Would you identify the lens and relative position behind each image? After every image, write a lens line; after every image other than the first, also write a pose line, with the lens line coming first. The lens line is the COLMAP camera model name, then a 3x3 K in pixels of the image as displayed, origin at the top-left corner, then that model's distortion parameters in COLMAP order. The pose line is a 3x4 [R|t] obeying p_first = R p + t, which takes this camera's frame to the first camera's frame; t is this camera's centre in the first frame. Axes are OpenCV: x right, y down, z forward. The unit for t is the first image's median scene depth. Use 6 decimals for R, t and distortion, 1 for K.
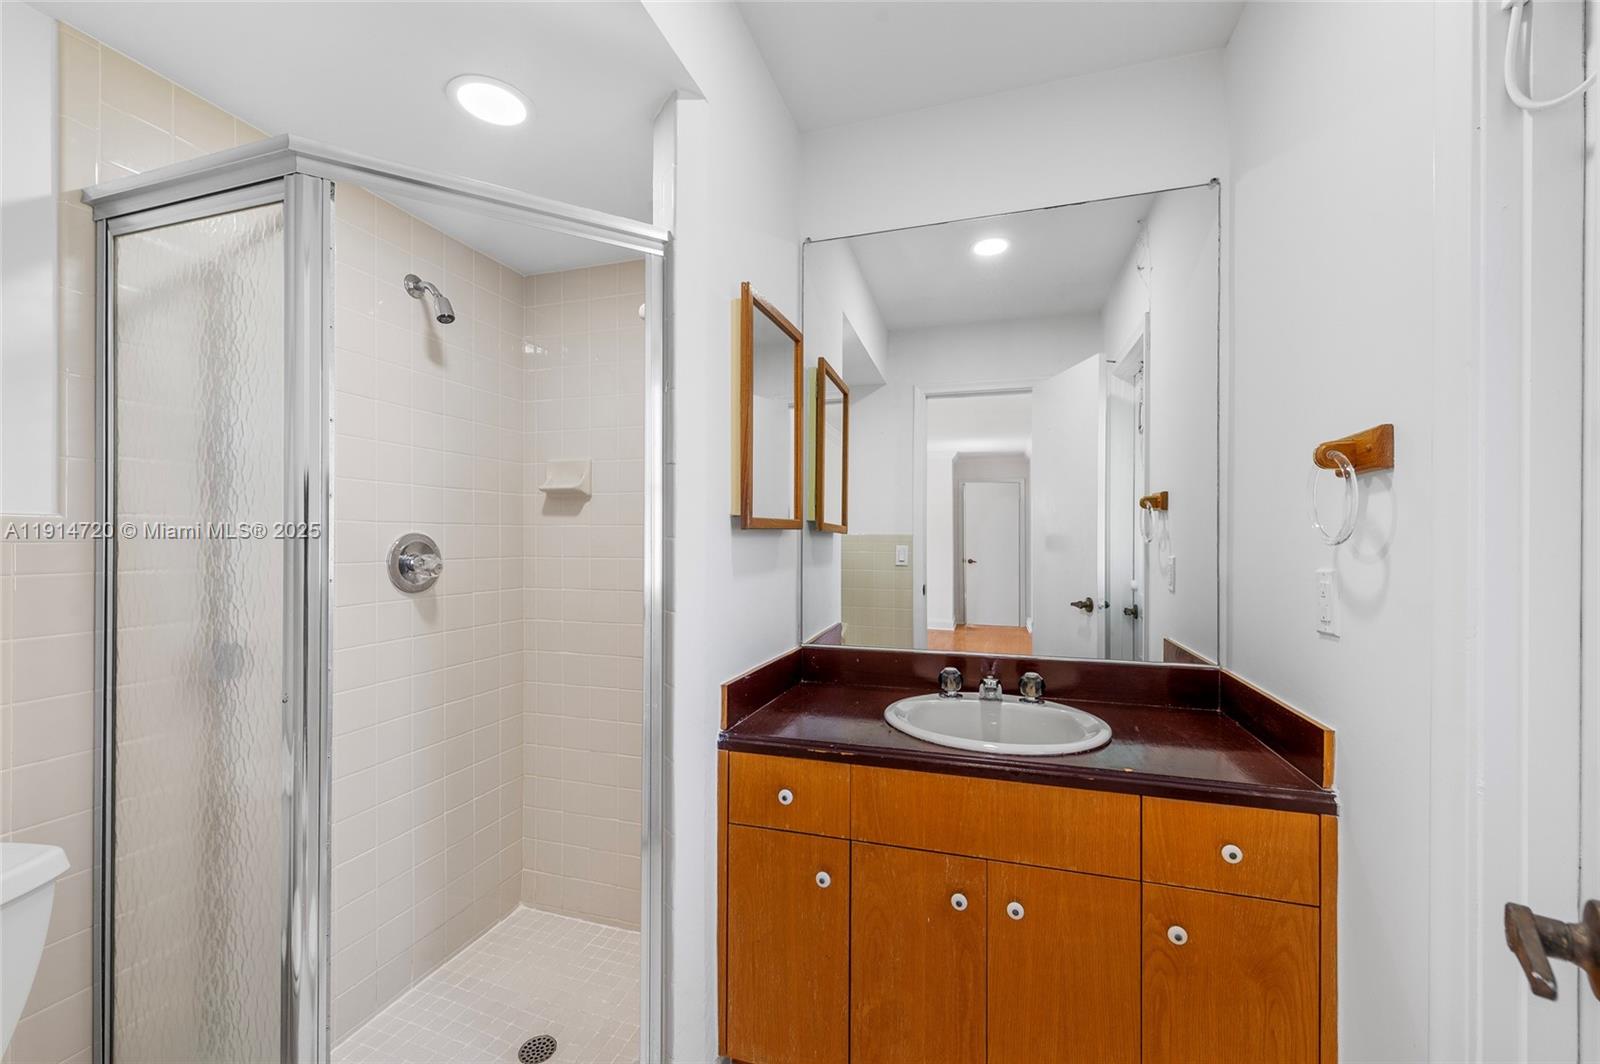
lens RADIAL K [[637.8, 0, 797.5], [0, 637.8, 539.1], [0, 0, 1]] dist [0.006594, -0.000406]
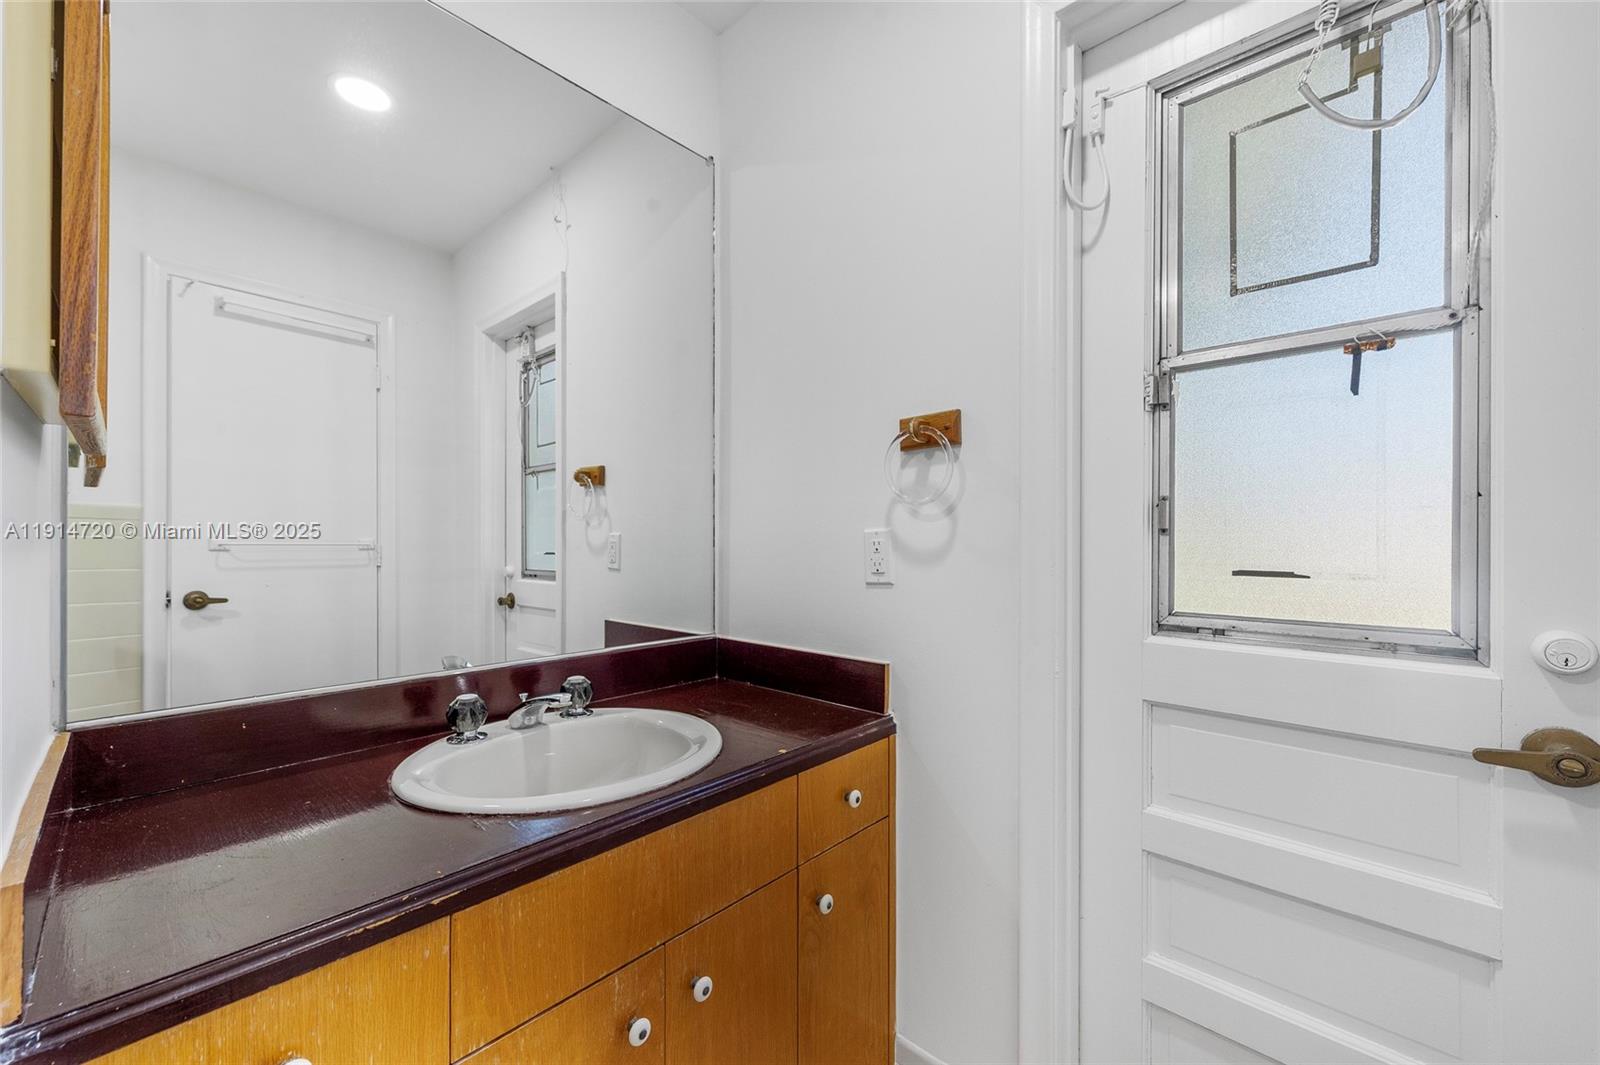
lens RADIAL K [[637.8, 0, 797.5], [0, 637.8, 539.6], [0, 0, 1]] dist [0.006594, -0.000406]
pose [[0.411675, 0.005890, 0.911312, -0.297301], [-0.005047, 0.999979, -0.004183, 0.069563], [-0.911317, -0.002877, 0.411696, 0.625419]]
